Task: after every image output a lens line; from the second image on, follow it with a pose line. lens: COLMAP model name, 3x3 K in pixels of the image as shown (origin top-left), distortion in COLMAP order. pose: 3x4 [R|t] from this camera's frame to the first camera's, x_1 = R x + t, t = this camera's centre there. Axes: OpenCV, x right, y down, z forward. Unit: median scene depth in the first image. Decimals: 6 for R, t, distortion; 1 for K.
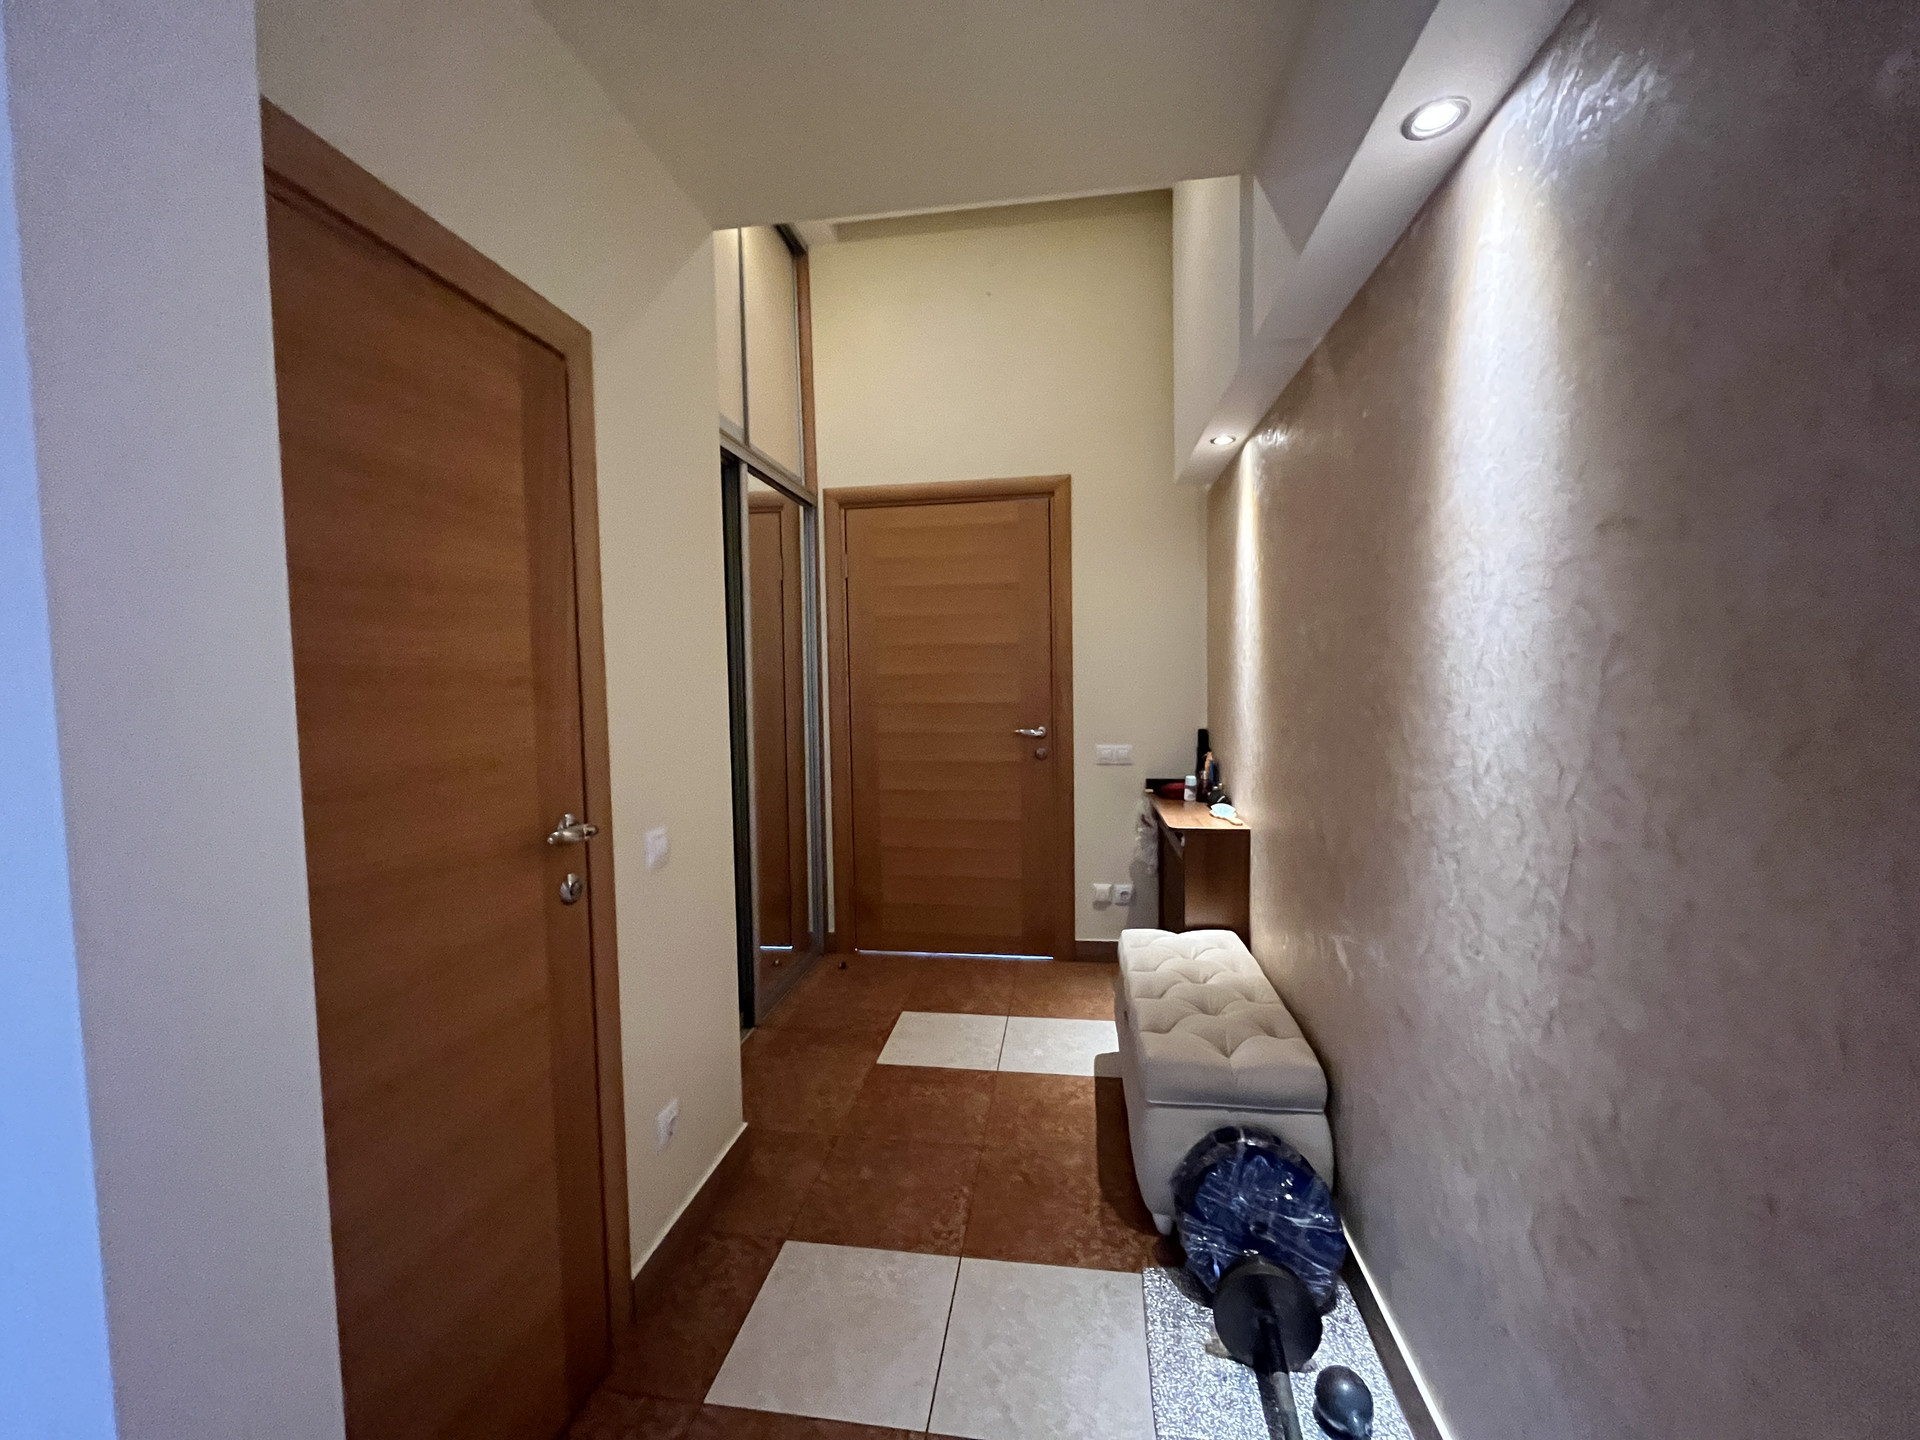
lens RADIAL K [[766.1, 0, 959.5], [0, 766.1, 718.1], [0, 0, 1]] dist [0.000304, 0.000009]
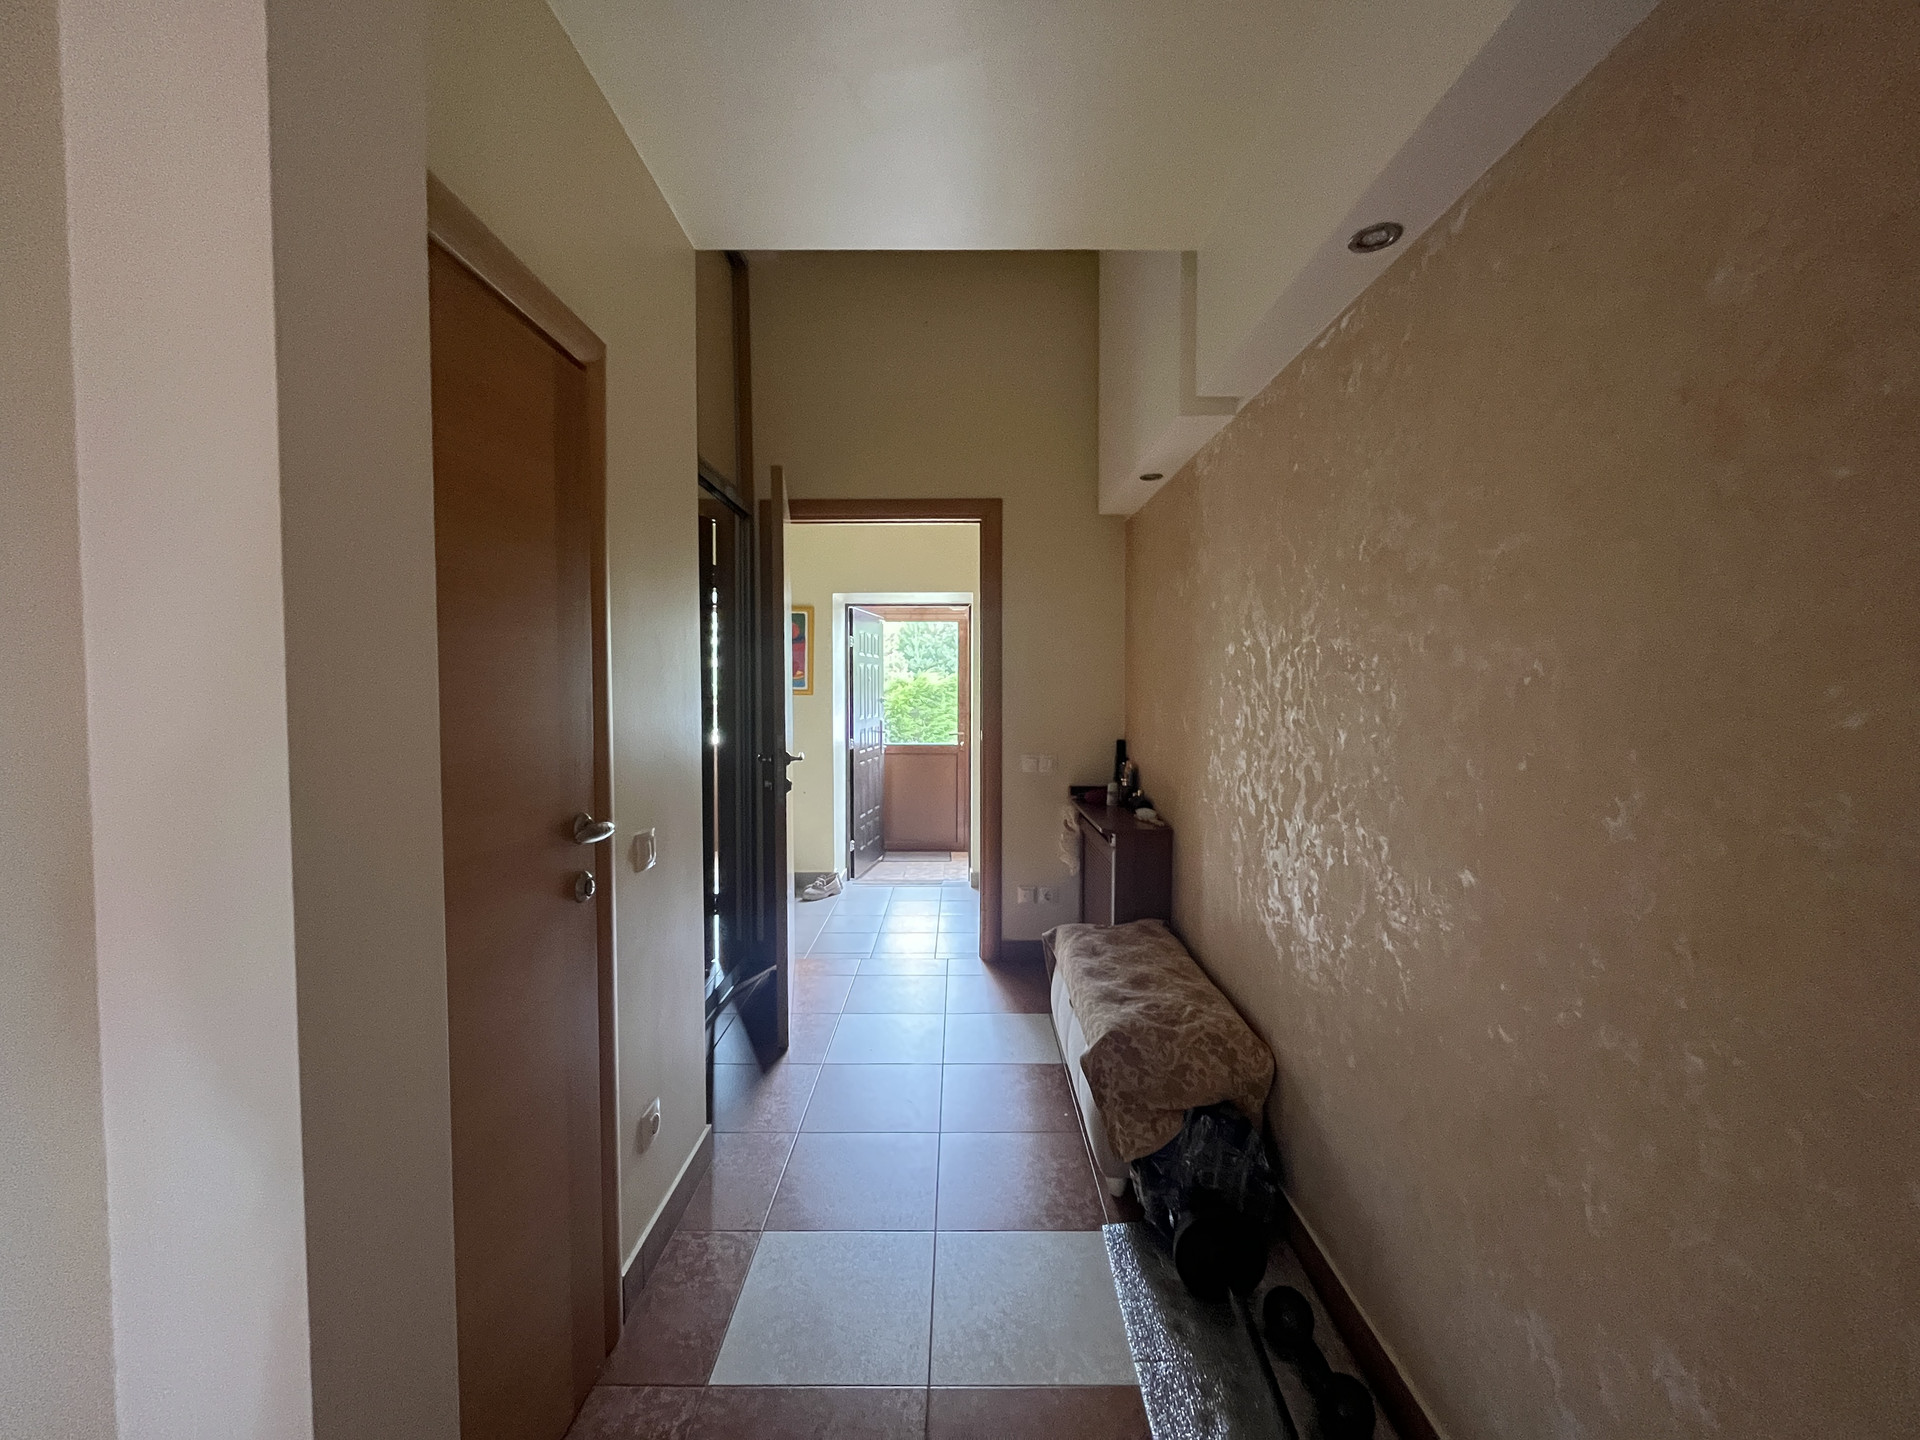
lens RADIAL K [[766.1, 0, 961.3], [0, 766.1, 717.4], [0, 0, 1]] dist [0.000304, 0.000009]
pose [[0.989251, 0.010365, 0.145858, -0.127520], [-0.007574, 0.999778, -0.019680, 0.012033], [-0.146029, 0.018363, 0.989110, -0.067726]]
